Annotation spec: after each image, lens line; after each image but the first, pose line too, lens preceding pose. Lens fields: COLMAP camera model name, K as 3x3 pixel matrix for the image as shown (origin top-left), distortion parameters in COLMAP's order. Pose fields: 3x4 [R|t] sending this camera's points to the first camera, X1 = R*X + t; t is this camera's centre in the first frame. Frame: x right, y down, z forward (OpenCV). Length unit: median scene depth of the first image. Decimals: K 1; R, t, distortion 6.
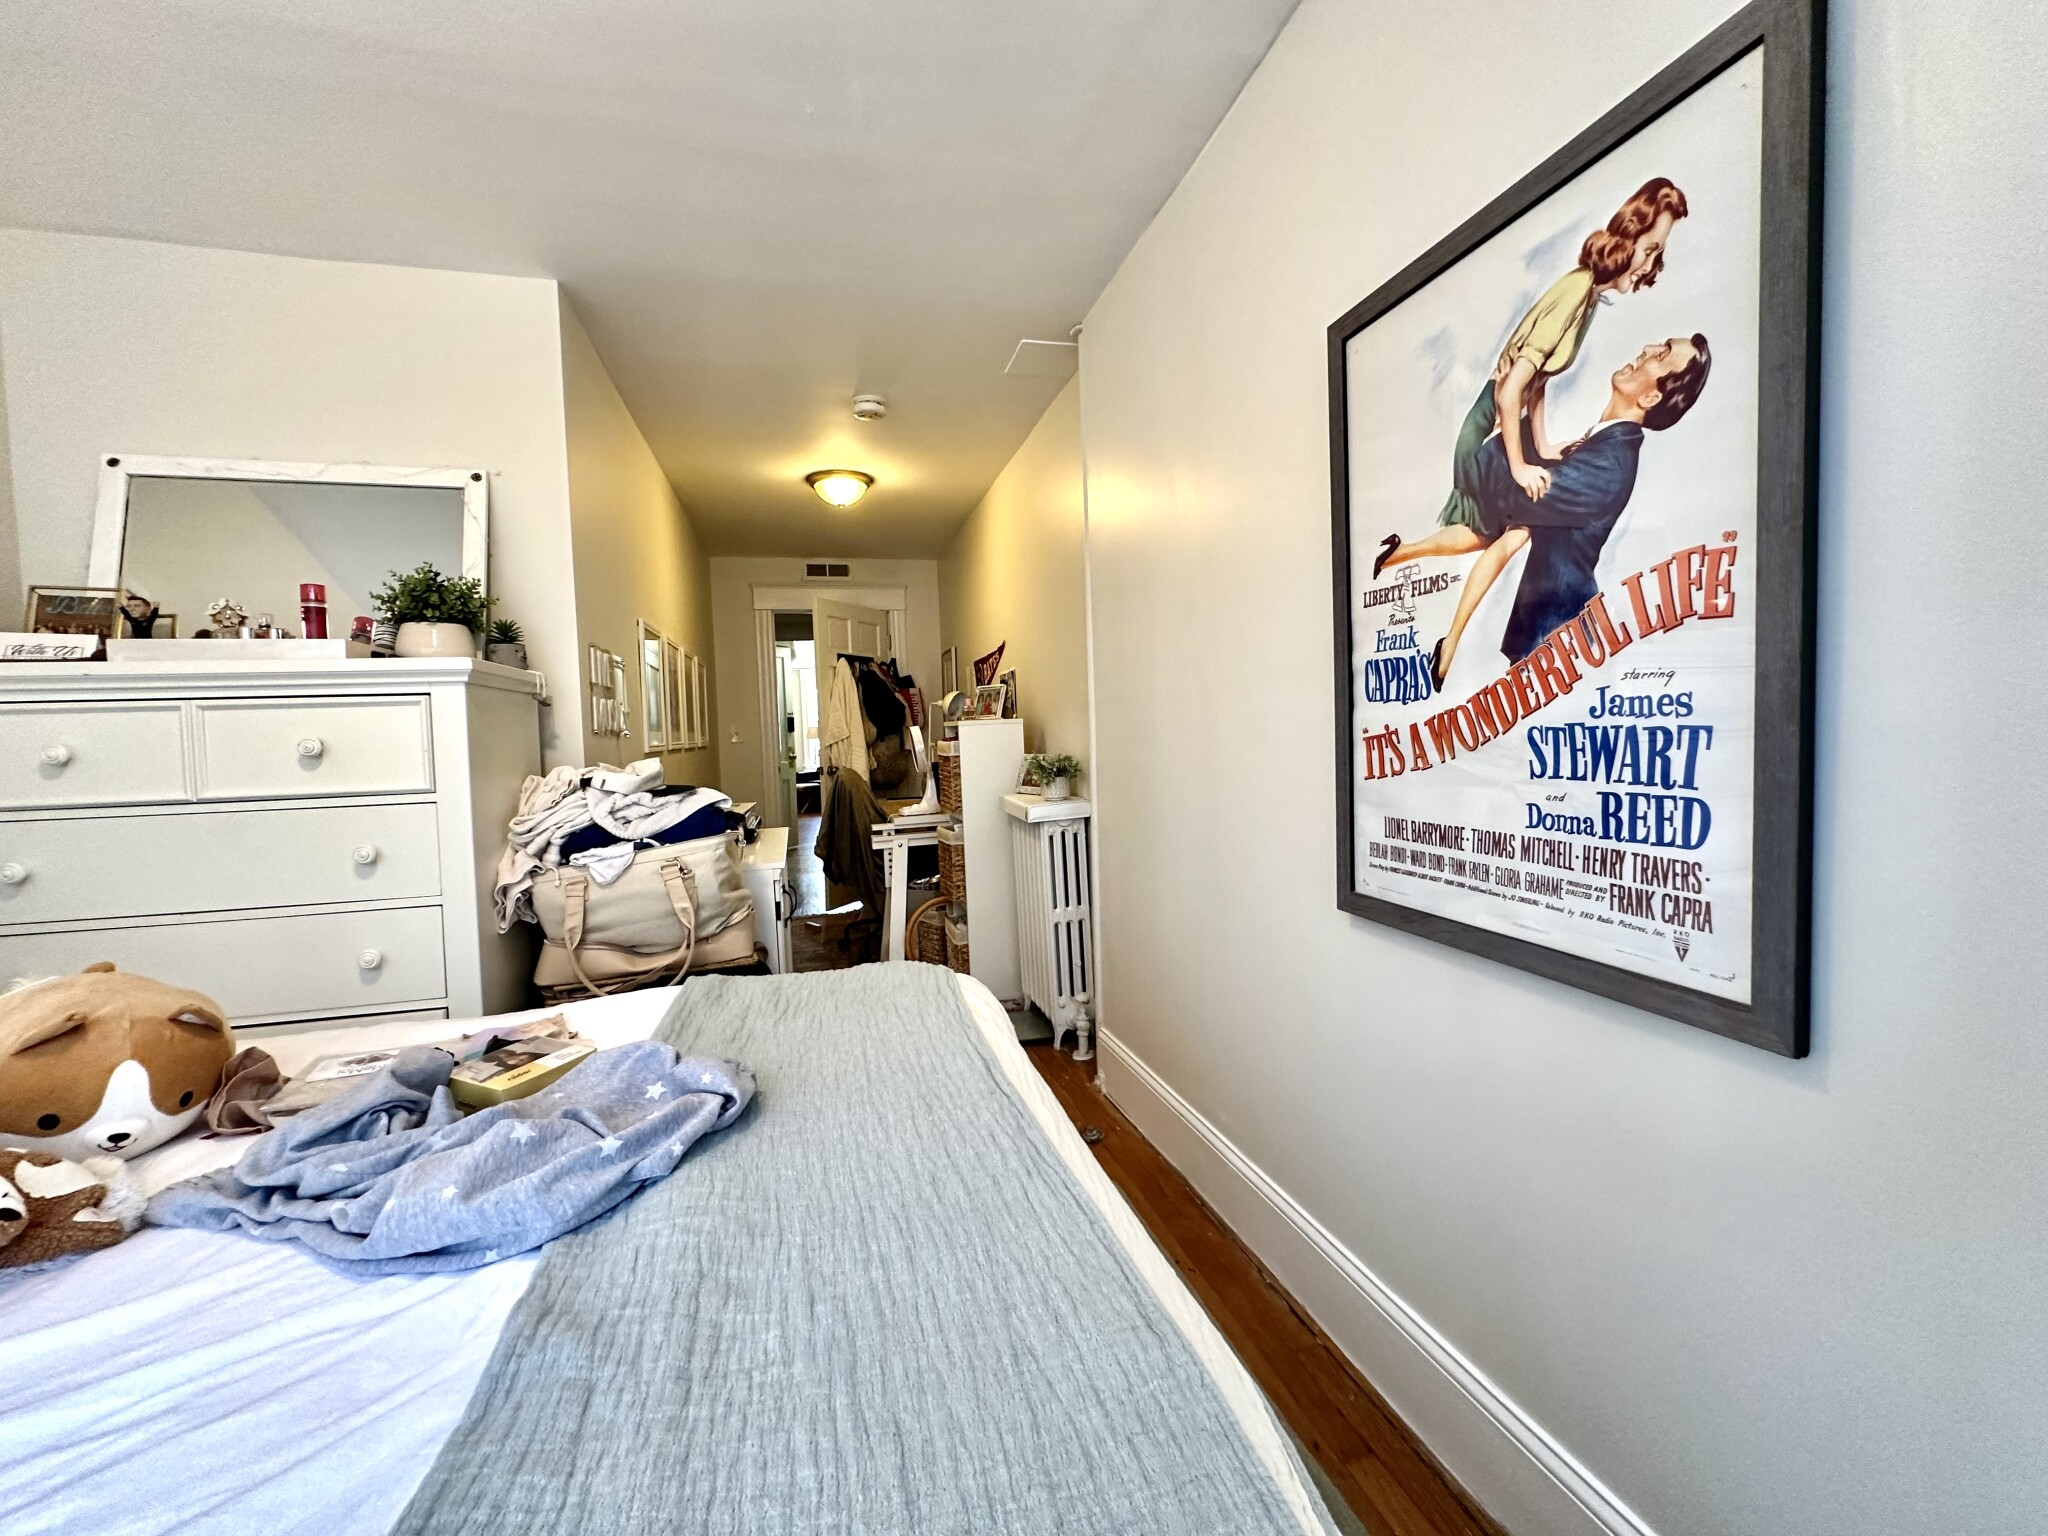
lens RADIAL K [[817.0, 0, 1021.8], [0, 817.0, 759.9], [0, 0, 1]] dist [-0.003232, 0.001320]
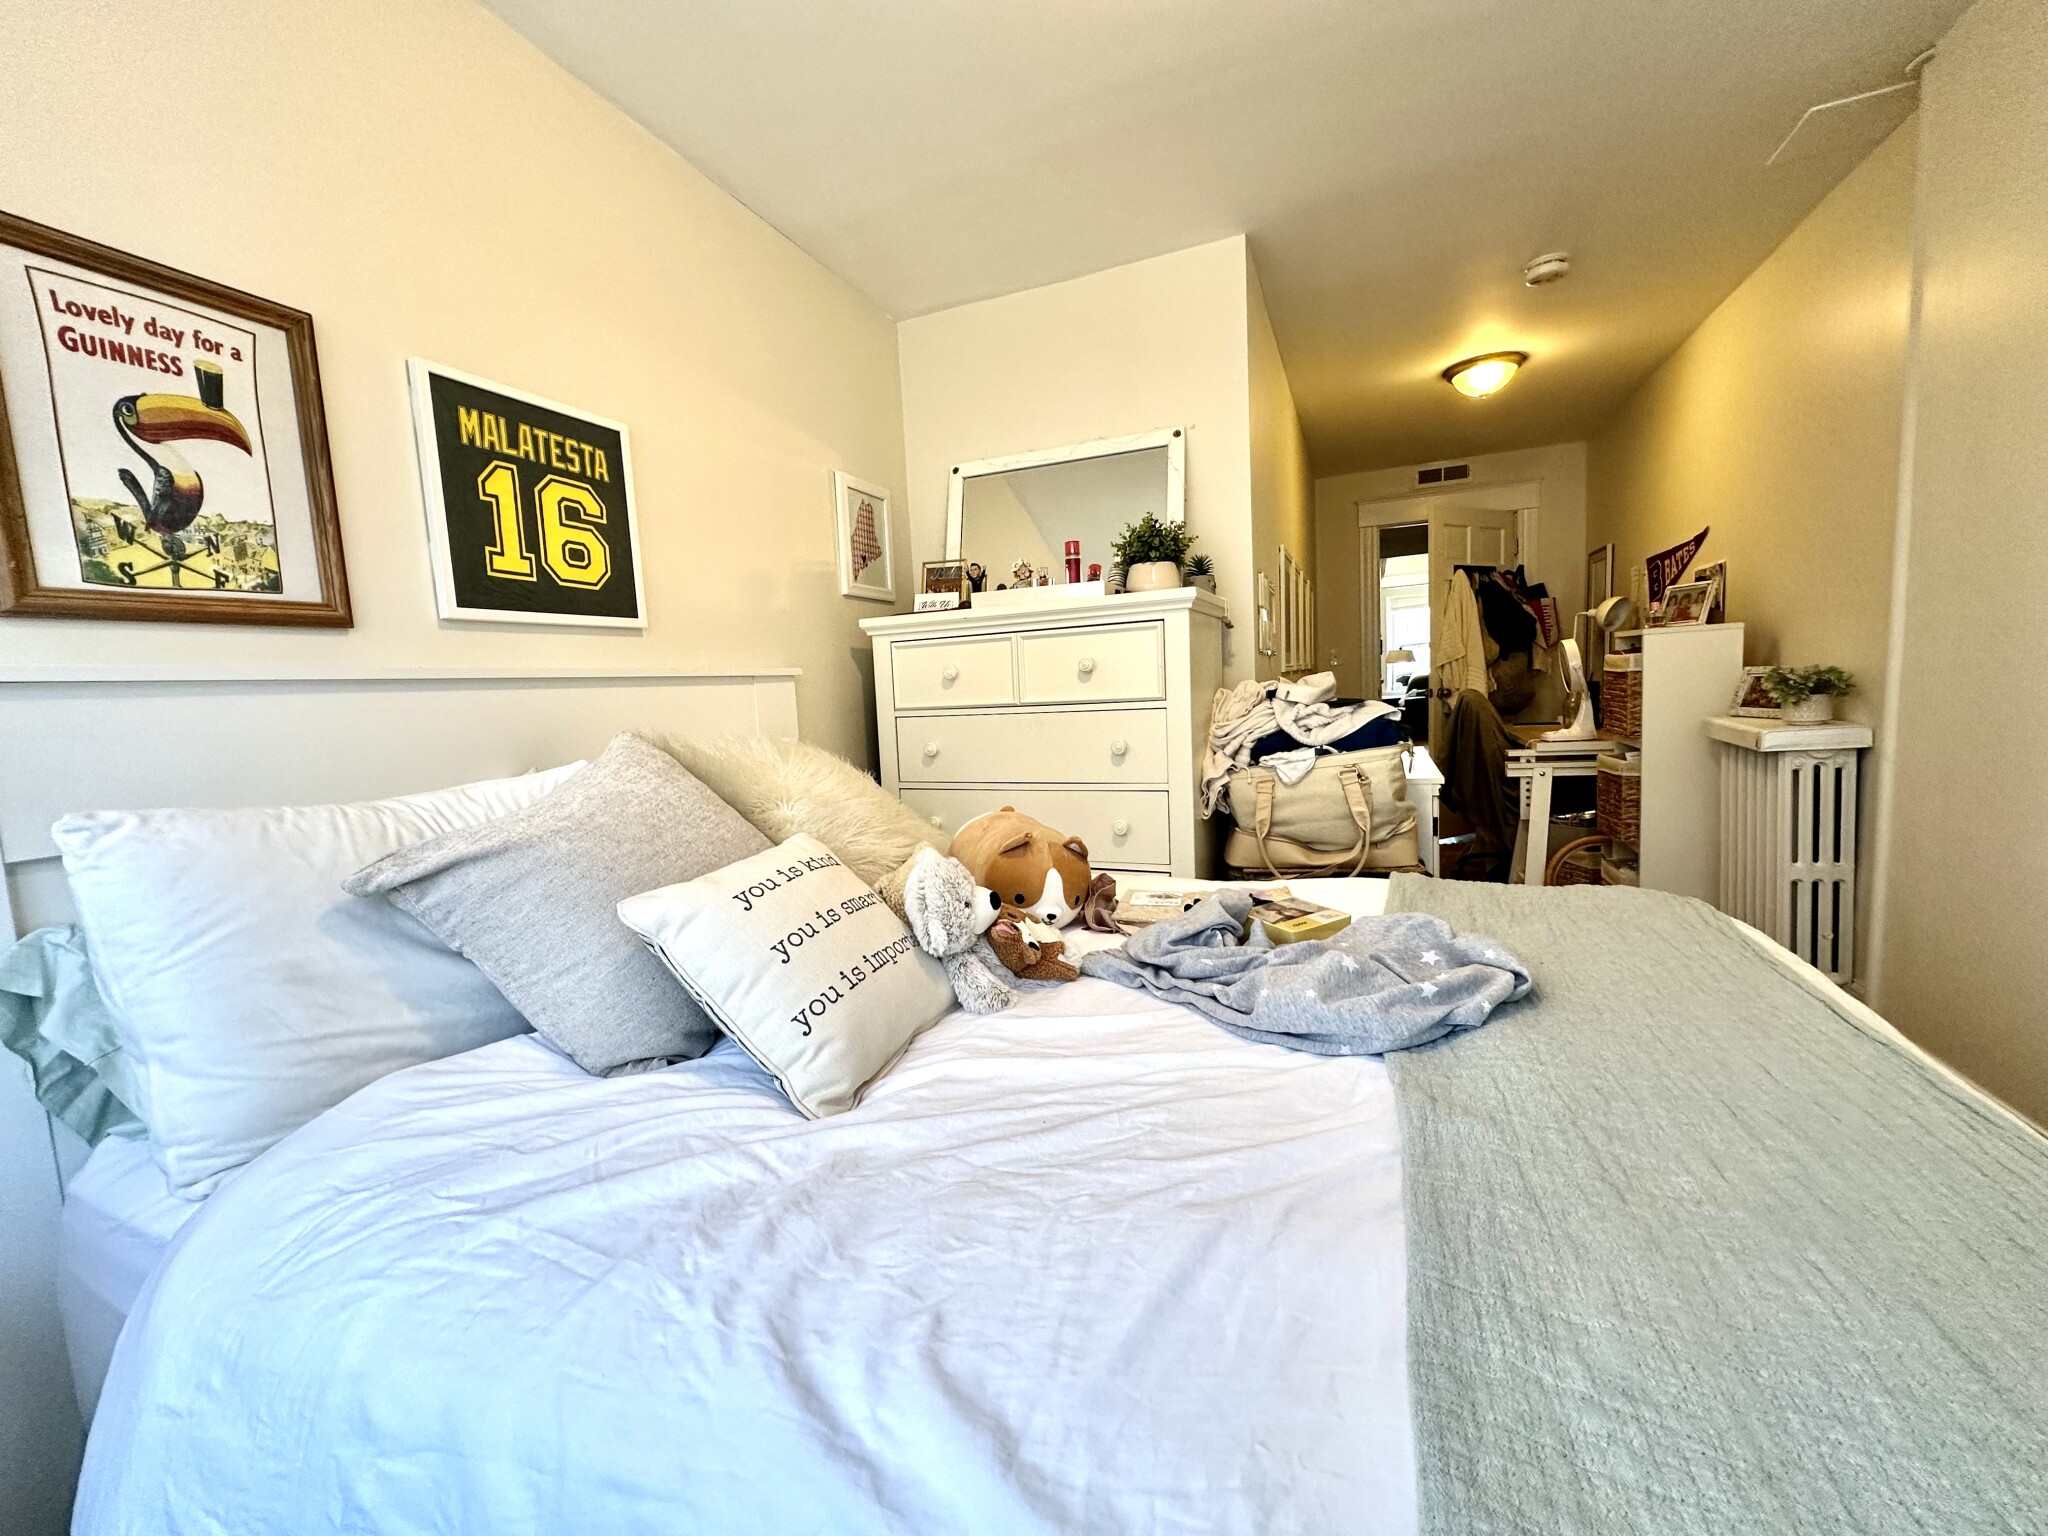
lens RADIAL K [[817.0, 0, 1025.0], [0, 817.0, 761.0], [0, 0, 1]] dist [-0.003232, 0.001320]
pose [[0.793391, 0.050686, -0.606598, -0.119778], [0.003467, 0.996135, 0.087769, 0.020445], [0.608702, -0.071738, 0.790149, -0.106013]]
